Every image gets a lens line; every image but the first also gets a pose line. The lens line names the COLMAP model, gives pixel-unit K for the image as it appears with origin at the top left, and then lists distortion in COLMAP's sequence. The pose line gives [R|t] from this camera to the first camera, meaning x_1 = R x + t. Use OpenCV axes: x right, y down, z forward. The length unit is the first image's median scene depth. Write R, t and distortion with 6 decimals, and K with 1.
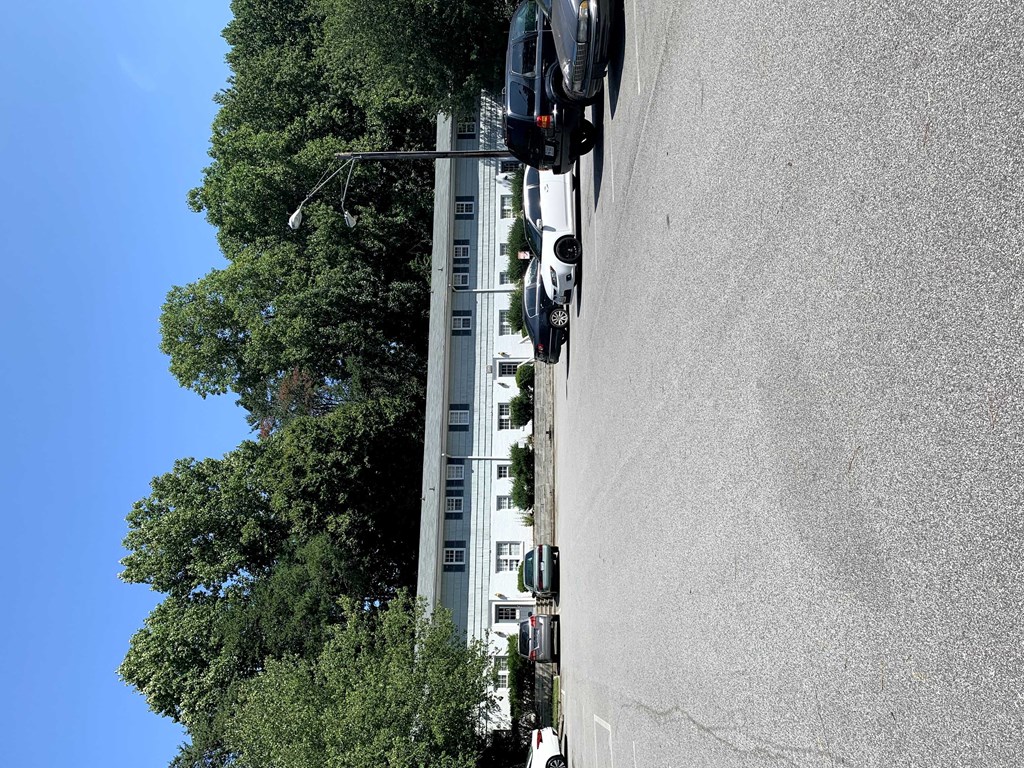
lens RADIAL K [[729.4, 0, 514.5], [0, 729.4, 421.9], [0, 0, 1]] dist [0.007835, 0.001630]
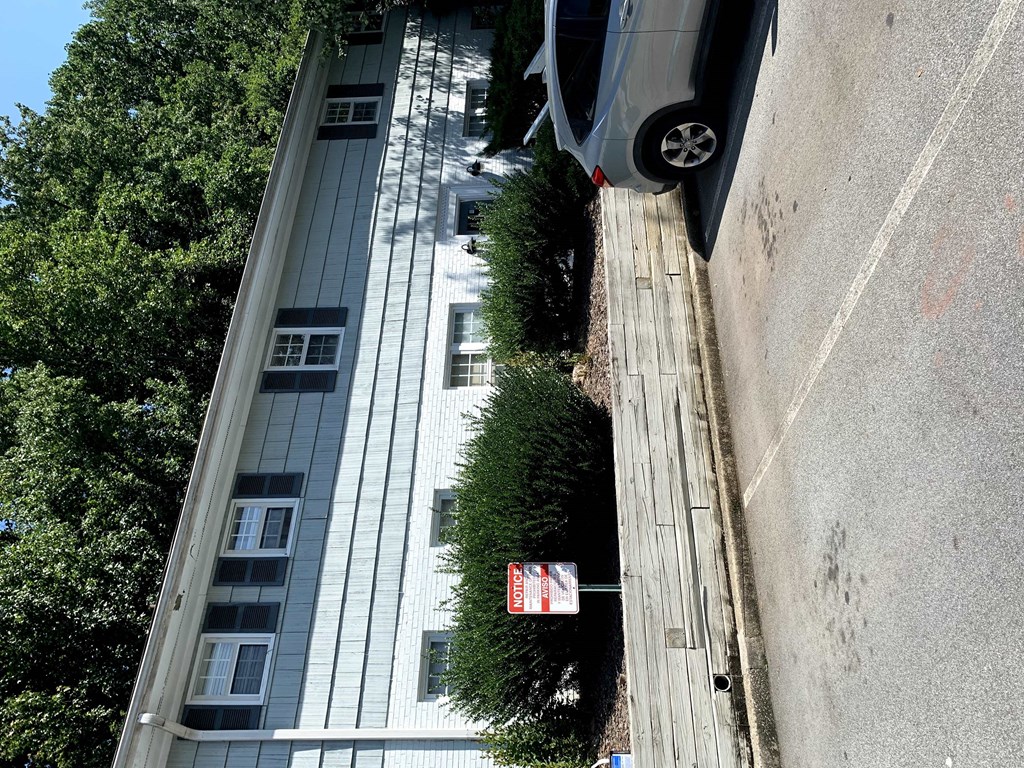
lens RADIAL K [[729.4, 0, 514.5], [0, 729.4, 421.9], [0, 0, 1]] dist [0.007835, 0.001630]
pose [[0.999911, 0.002947, -0.012994, 0.007759], [-0.006350, 0.962753, -0.270307, -0.201794], [0.011713, 0.270366, 0.962686, 0.767773]]
